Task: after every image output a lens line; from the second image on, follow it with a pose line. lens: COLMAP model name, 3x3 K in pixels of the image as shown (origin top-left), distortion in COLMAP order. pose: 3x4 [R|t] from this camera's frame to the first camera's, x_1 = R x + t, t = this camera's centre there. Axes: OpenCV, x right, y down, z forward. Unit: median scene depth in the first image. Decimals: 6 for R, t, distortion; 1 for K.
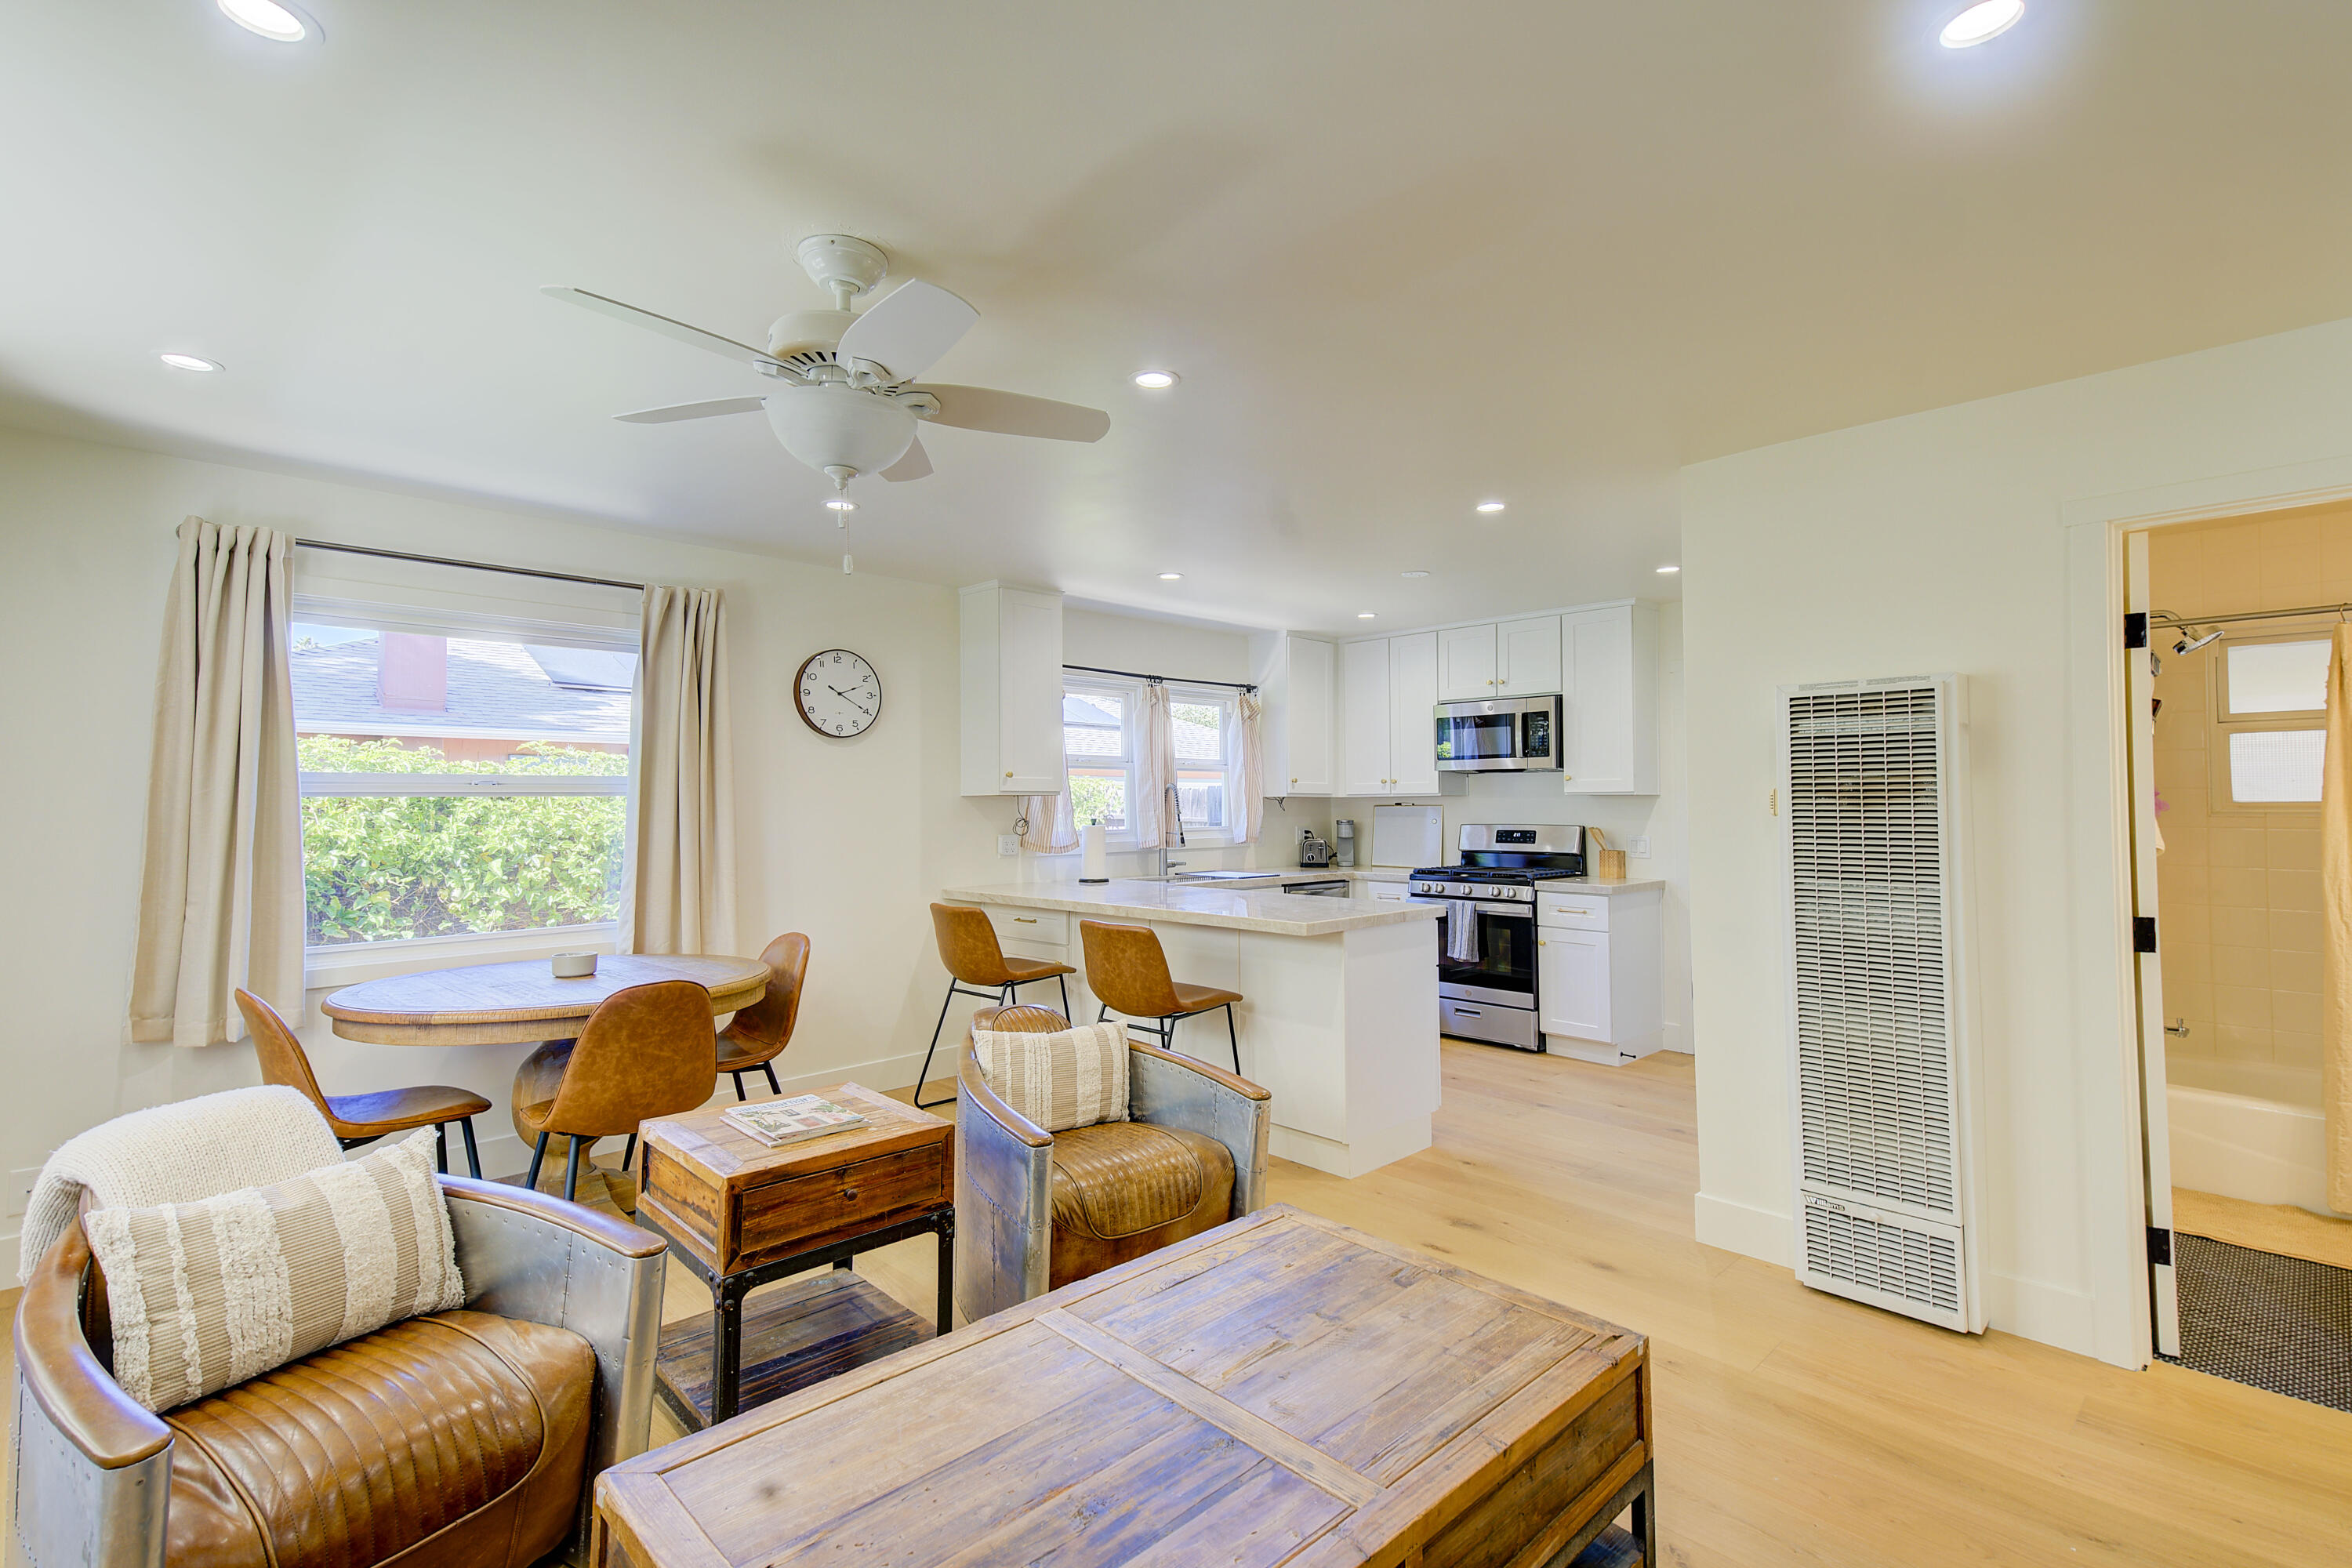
lens RADIAL K [[1073.0, 0, 1167.4], [0, 1073.0, 771.9], [0, 0, 1]] dist [0.059098, -0.014269]
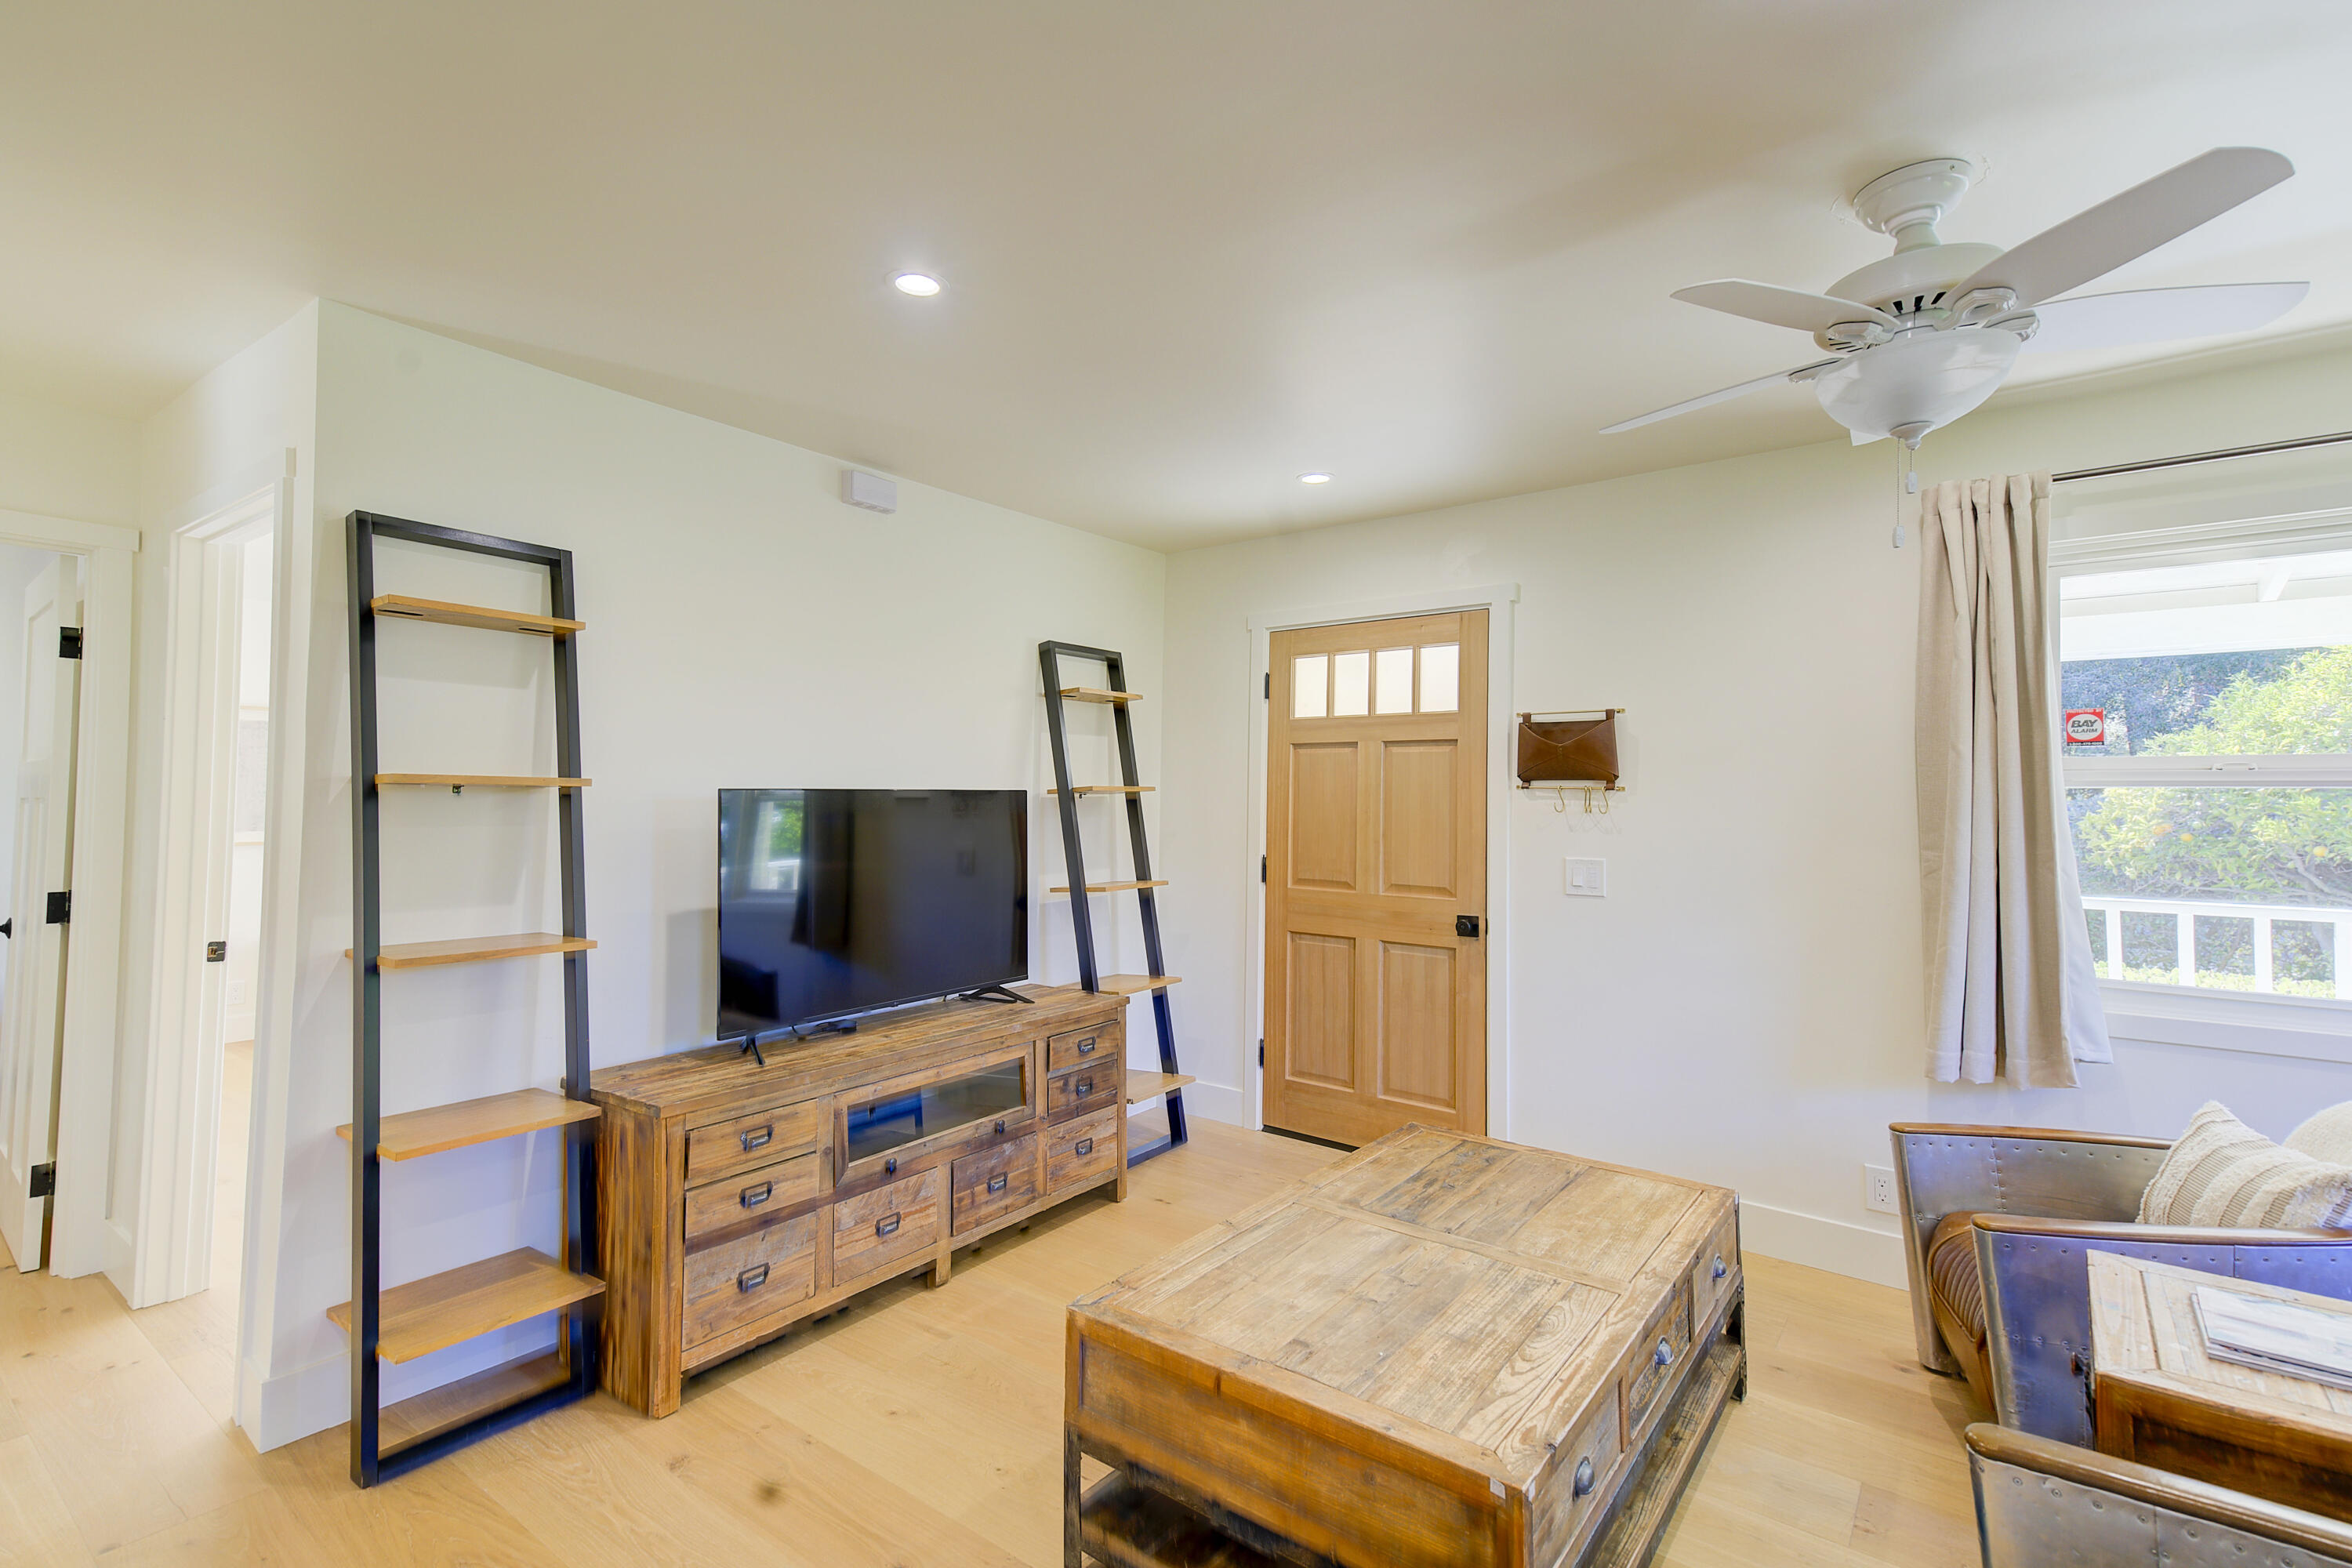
lens RADIAL K [[1073.0, 0, 1157.5], [0, 1073.0, 775.0], [0, 0, 1]] dist [0.059098, -0.014269]
pose [[-0.990761, -0.010978, -0.135175, 0.317338], [-0.003008, 0.998252, -0.059024, 0.043638], [0.135587, -0.058072, -0.989062, 1.319205]]
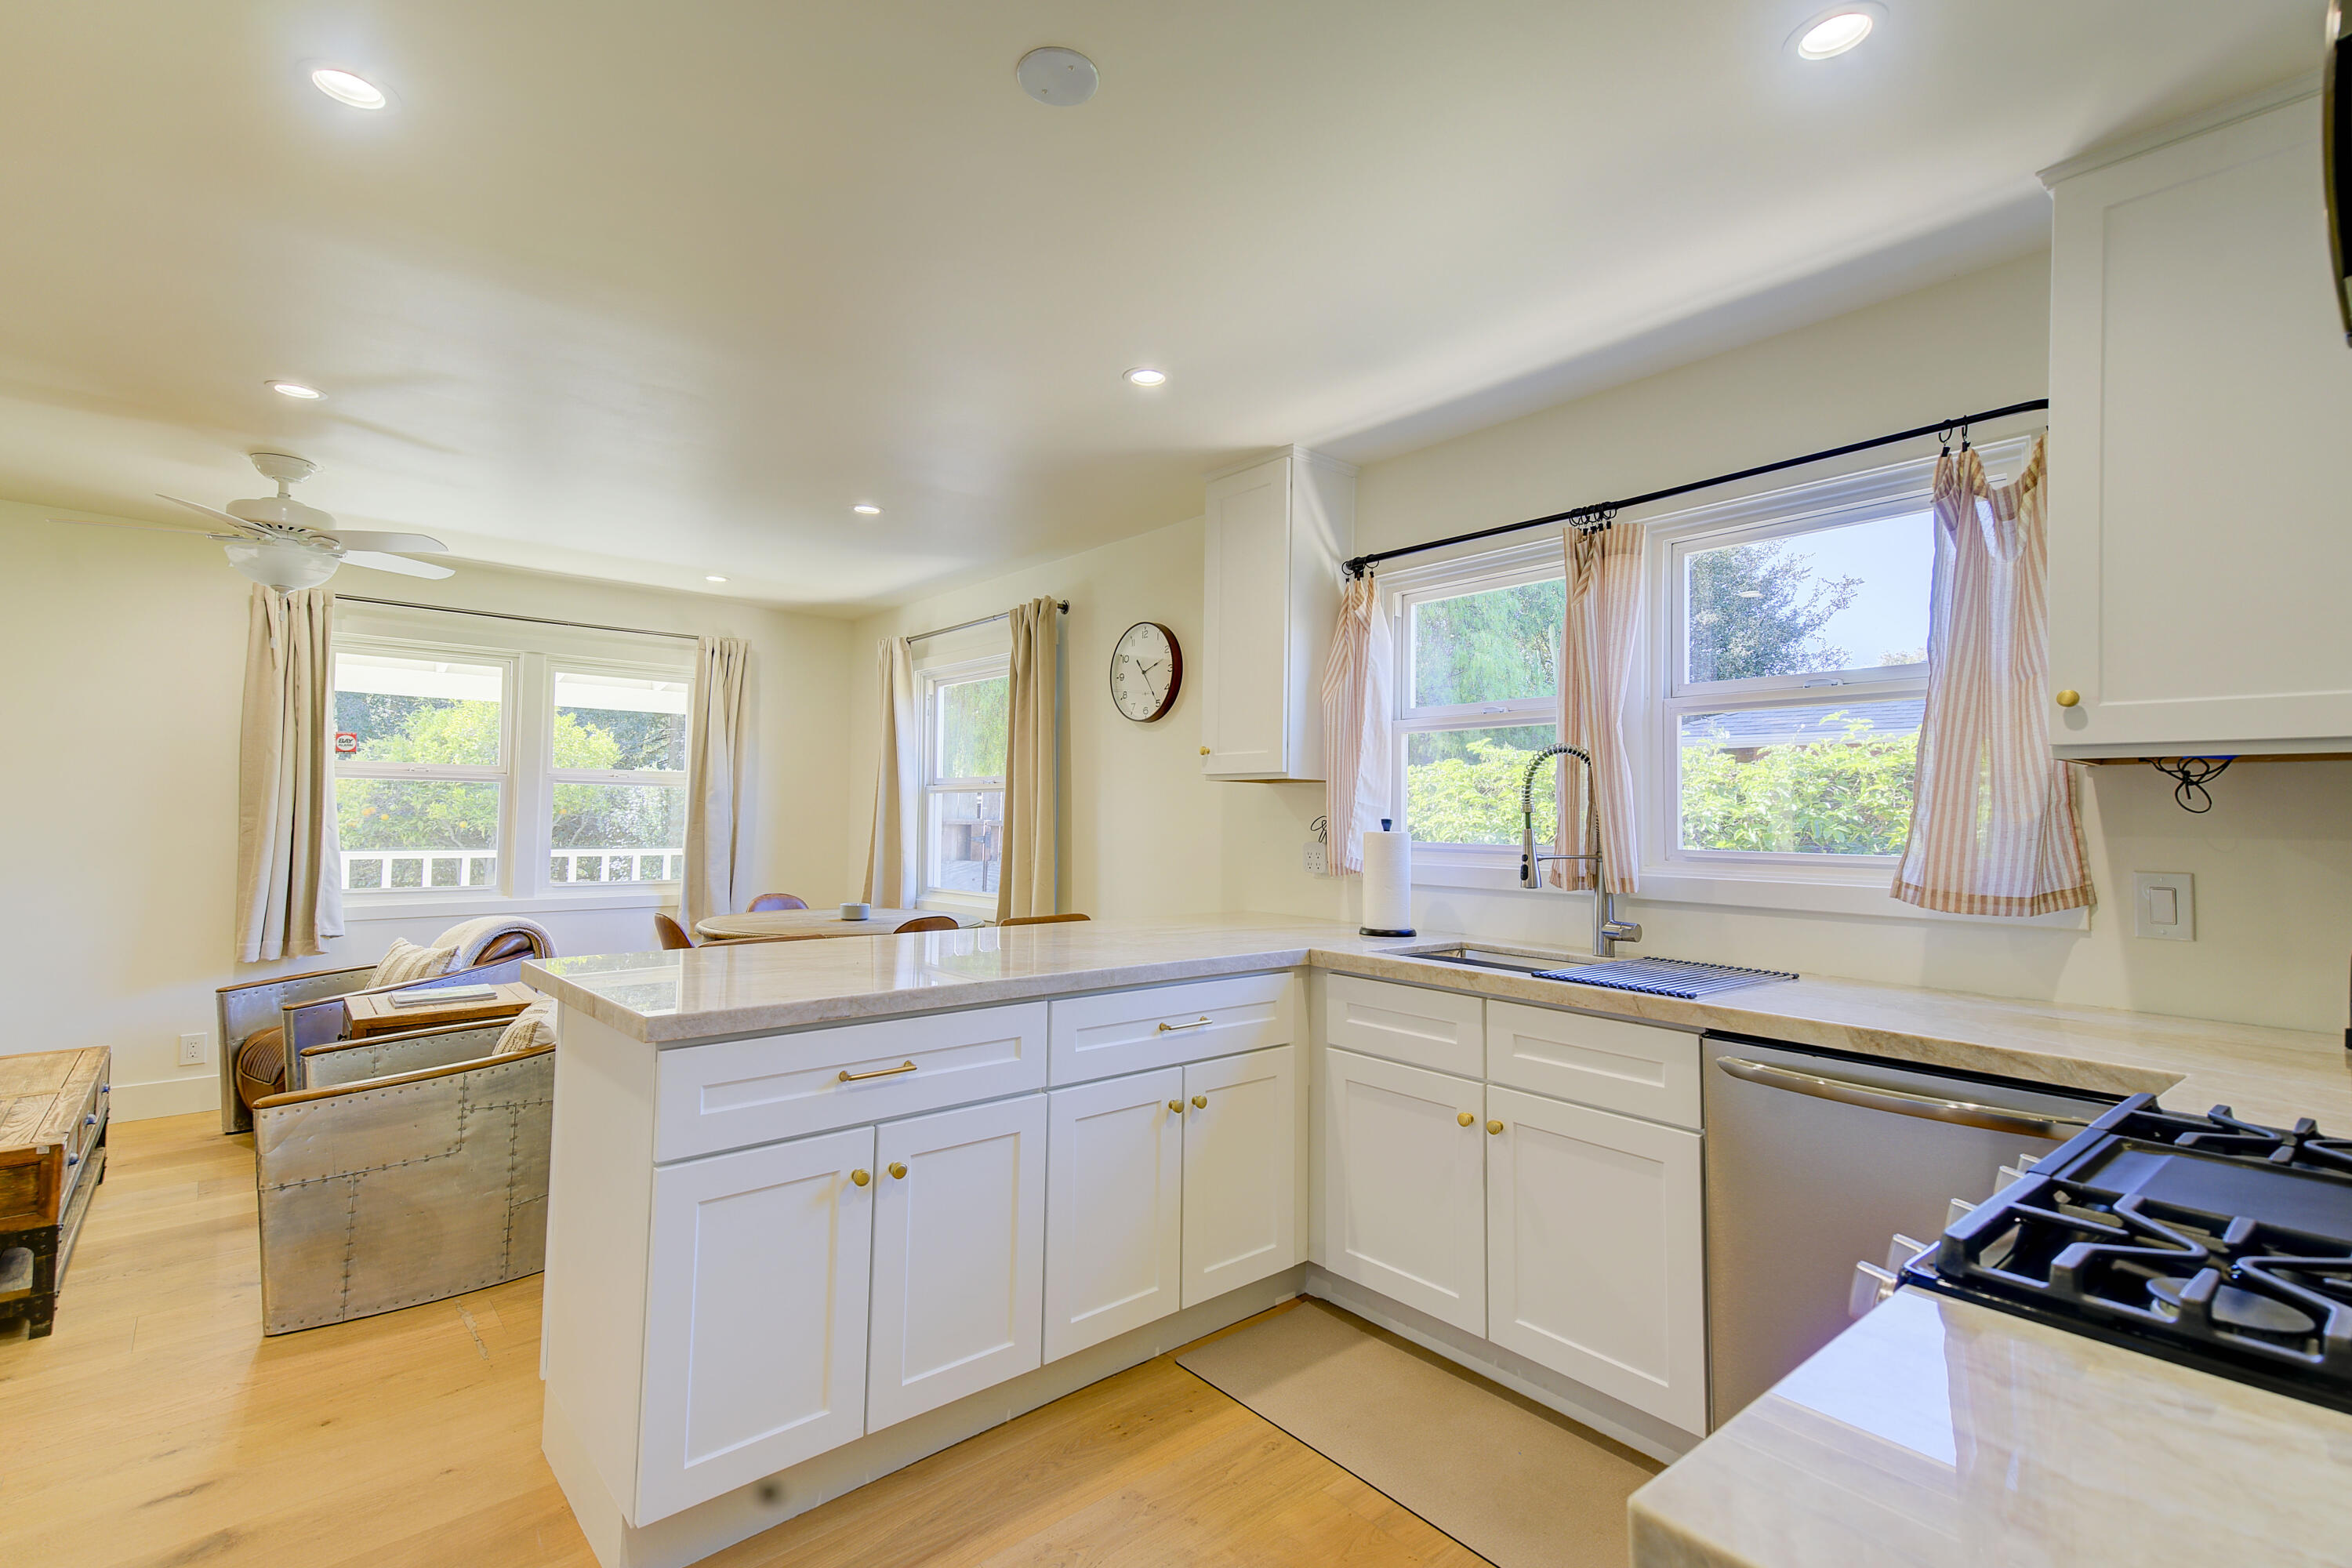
lens RADIAL K [[1073.0, 0, 1170.9], [0, 1073.0, 772.9], [0, 0, 1]] dist [0.059098, -0.014269]
pose [[-0.066384, -0.037897, -0.997074, 0.977904], [0.019967, 0.999028, -0.039300, 0.078265], [0.997594, -0.022518, -0.065563, 1.834435]]
